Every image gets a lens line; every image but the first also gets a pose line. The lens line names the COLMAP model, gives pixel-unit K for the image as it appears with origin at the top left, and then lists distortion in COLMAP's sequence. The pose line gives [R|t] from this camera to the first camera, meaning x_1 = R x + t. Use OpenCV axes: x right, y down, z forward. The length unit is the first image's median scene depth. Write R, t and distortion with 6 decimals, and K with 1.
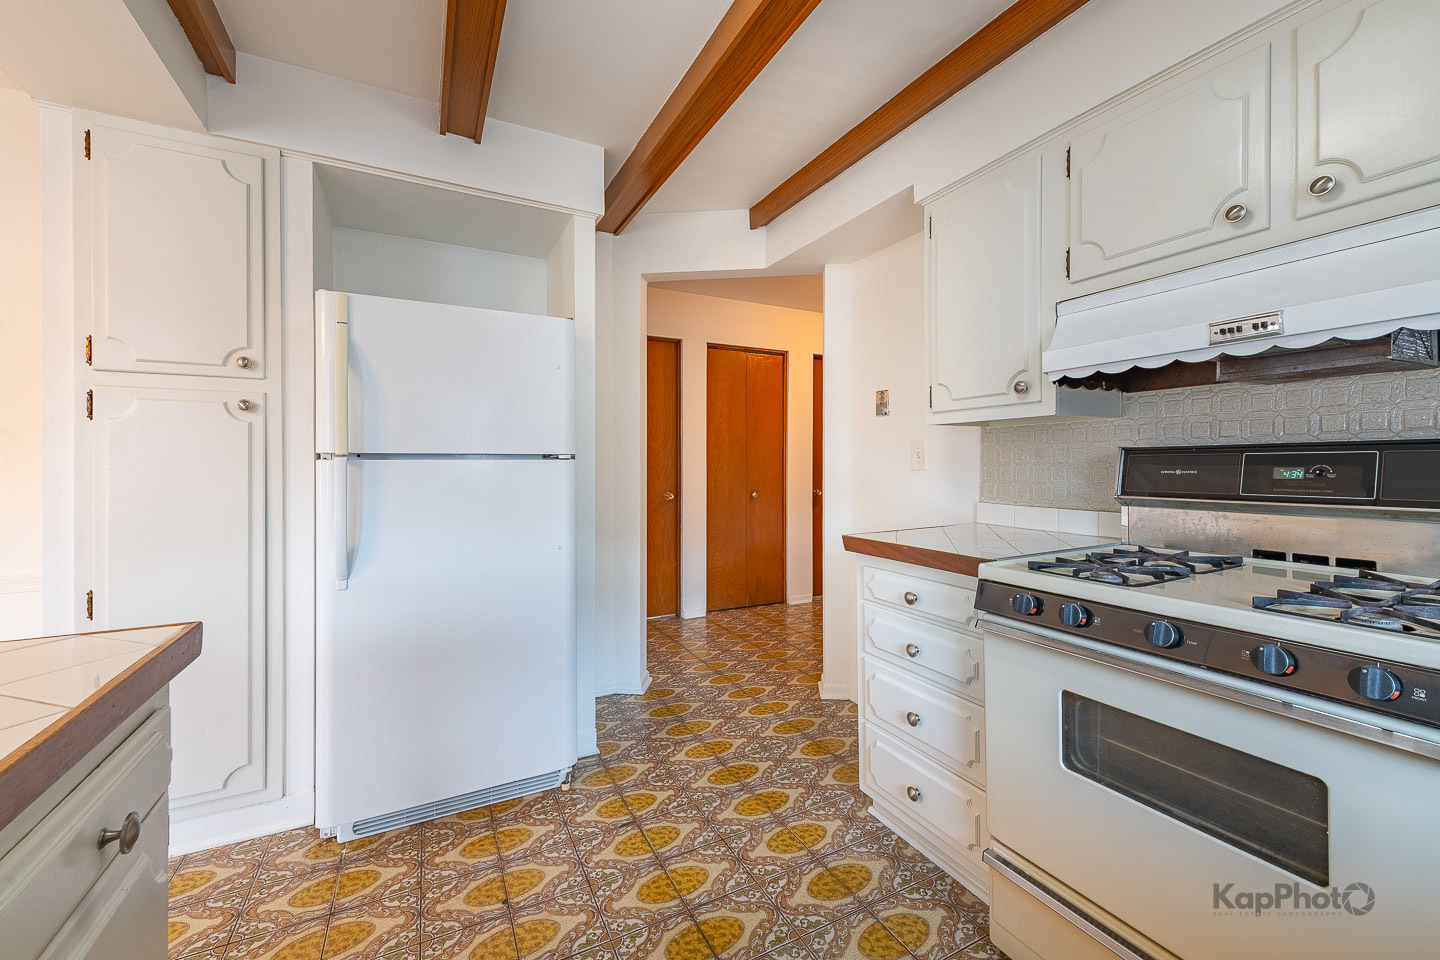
lens RADIAL K [[607.9, 0, 663.8], [0, 607.9, 465.1], [0, 0, 1]] dist [0.000868, -0.000027]
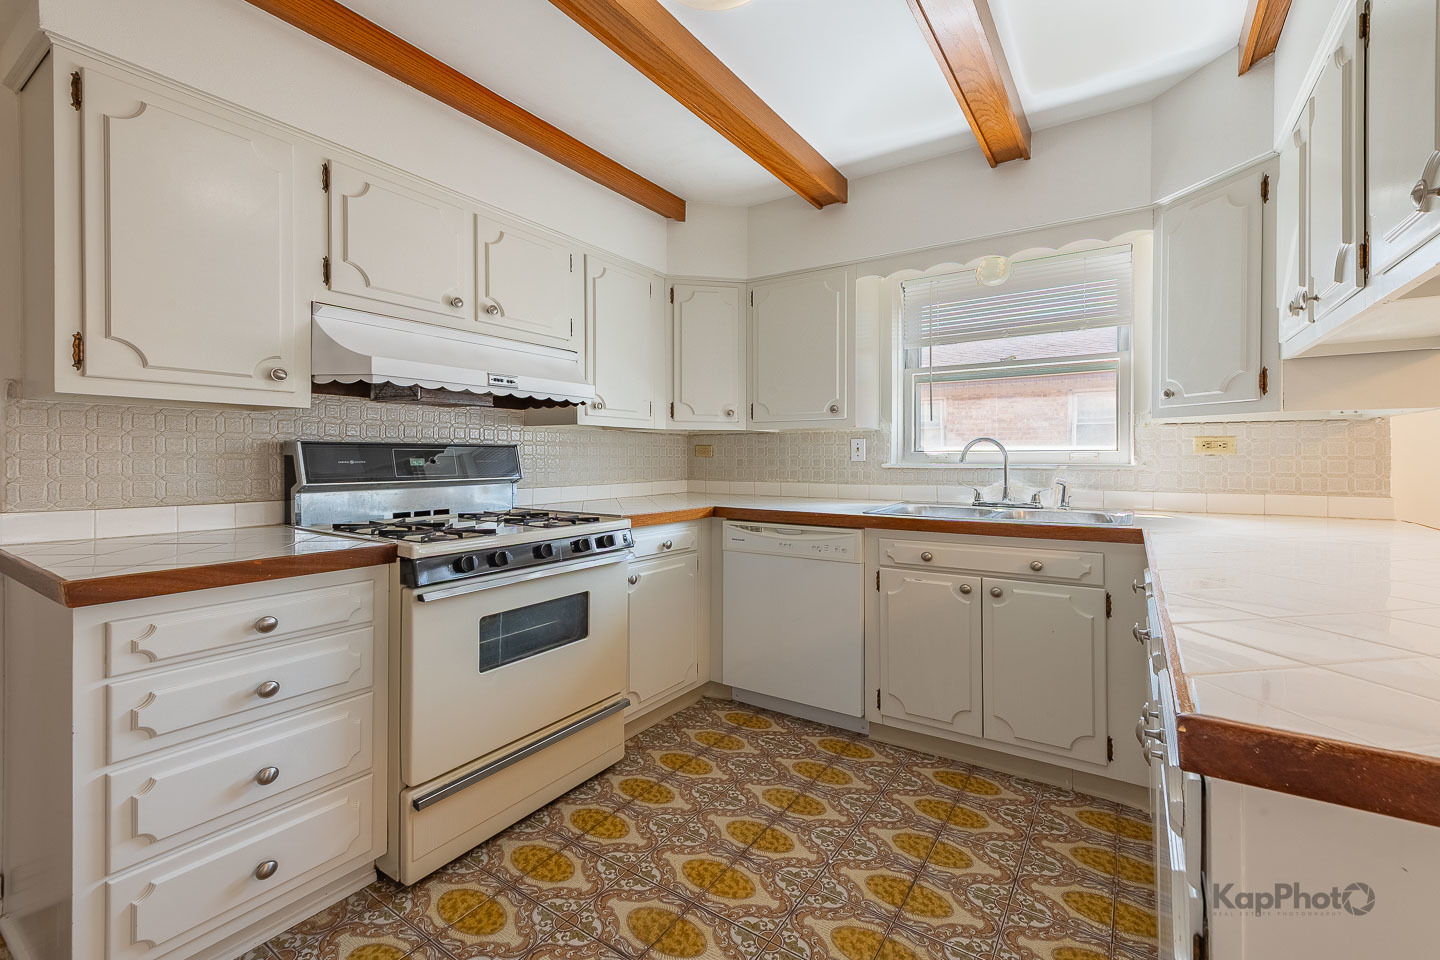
lens RADIAL K [[578.3, 0, 715.2], [0, 578.3, 459.1], [0, 0, 1]] dist [0.020440, -0.006389]
pose [[-0.525198, -0.000421, 0.850980, -0.556320], [0.000959, 0.999999, 0.001087, 0.004214], [-0.850979, 0.001387, -0.525198, 0.908761]]
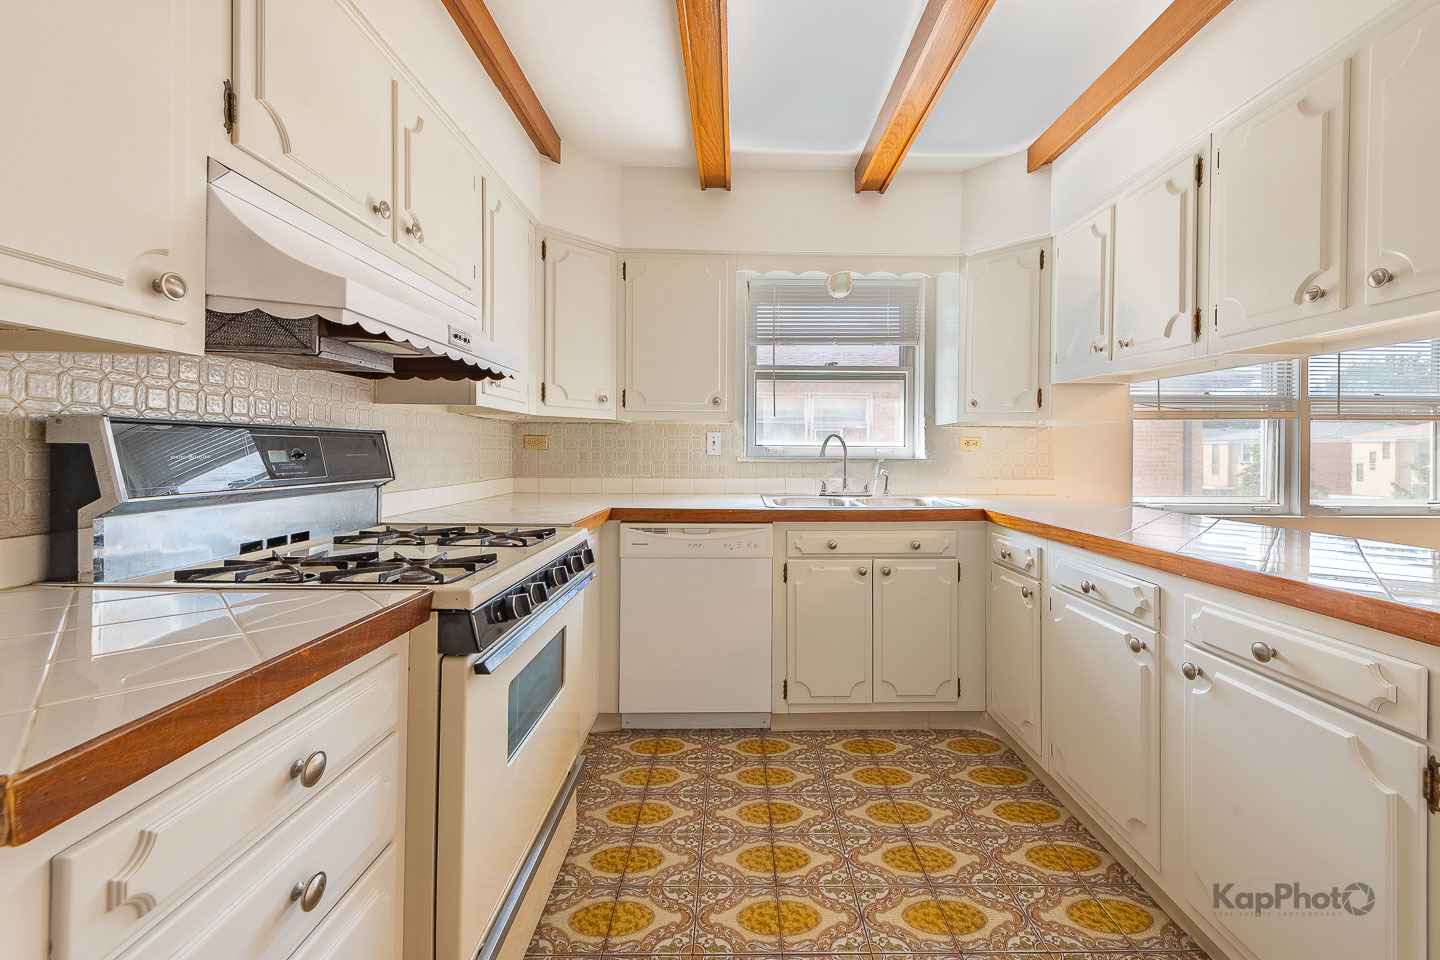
lens RADIAL K [[613.4, 0, 699.8], [0, 613.4, 452.6], [0, 0, 1]] dist [0.016689, -0.000383]
pose [[-0.911104, -0.004482, 0.412152, -0.007333], [-0.003908, 0.999990, 0.002234, 0.001923], [-0.412158, 0.000424, -0.911113, 1.291213]]
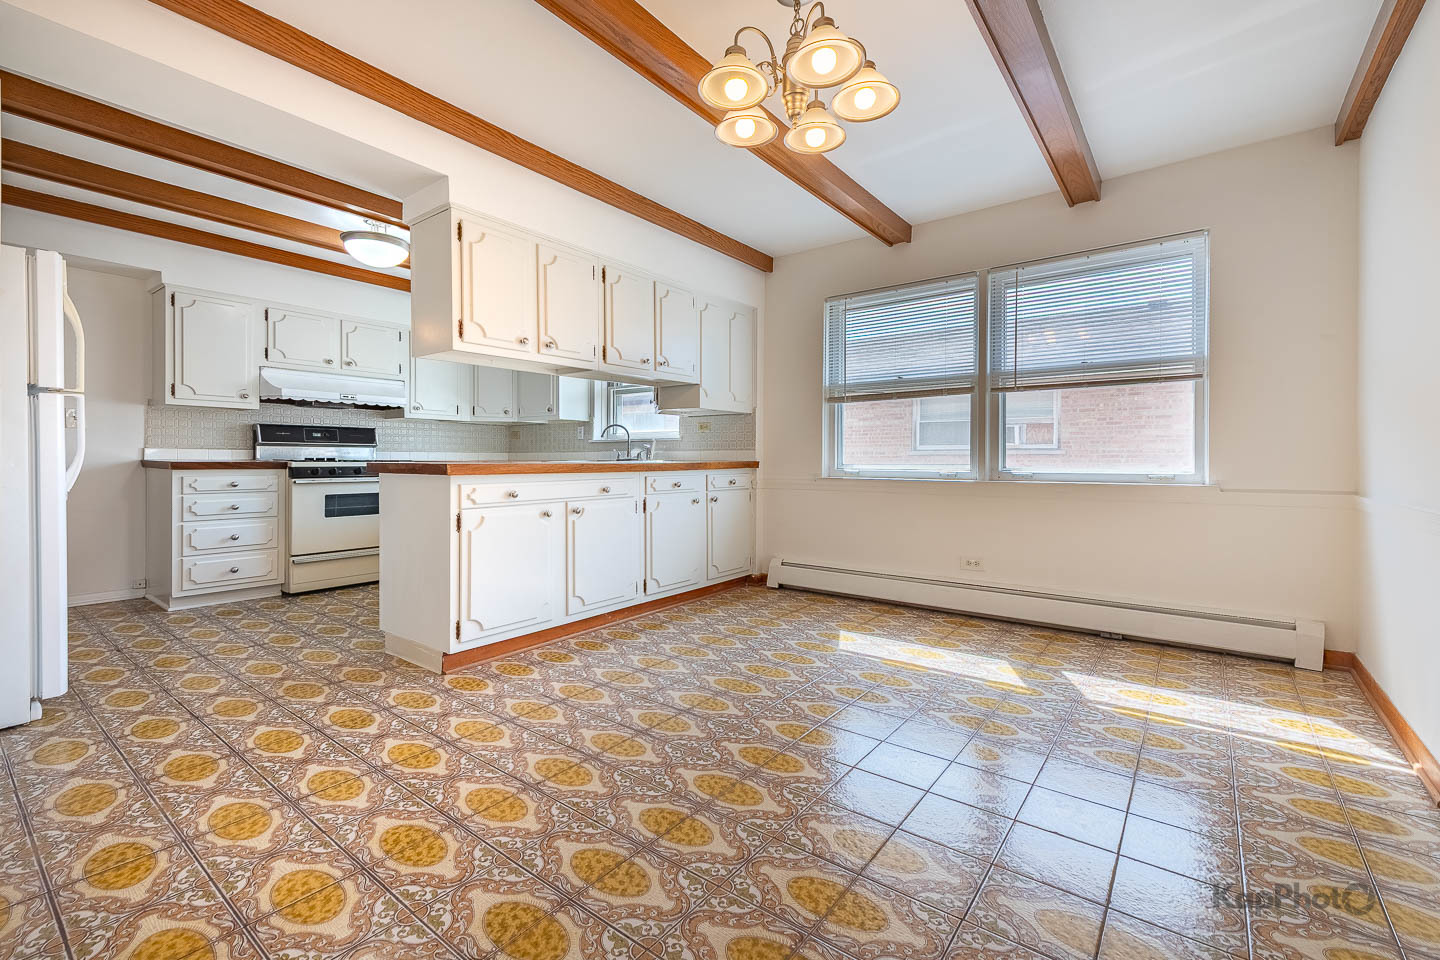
lens RADIAL K [[610.3, 0, 735.5], [0, 610.3, 463.6], [0, 0, 1]] dist [0.025541, -0.007961]
pose [[-0.465190, 0.000824, 0.885210, -2.532997], [-0.000775, 0.999999, -0.001339, 0.144479], [-0.885210, -0.001309, -0.465189, 0.420439]]
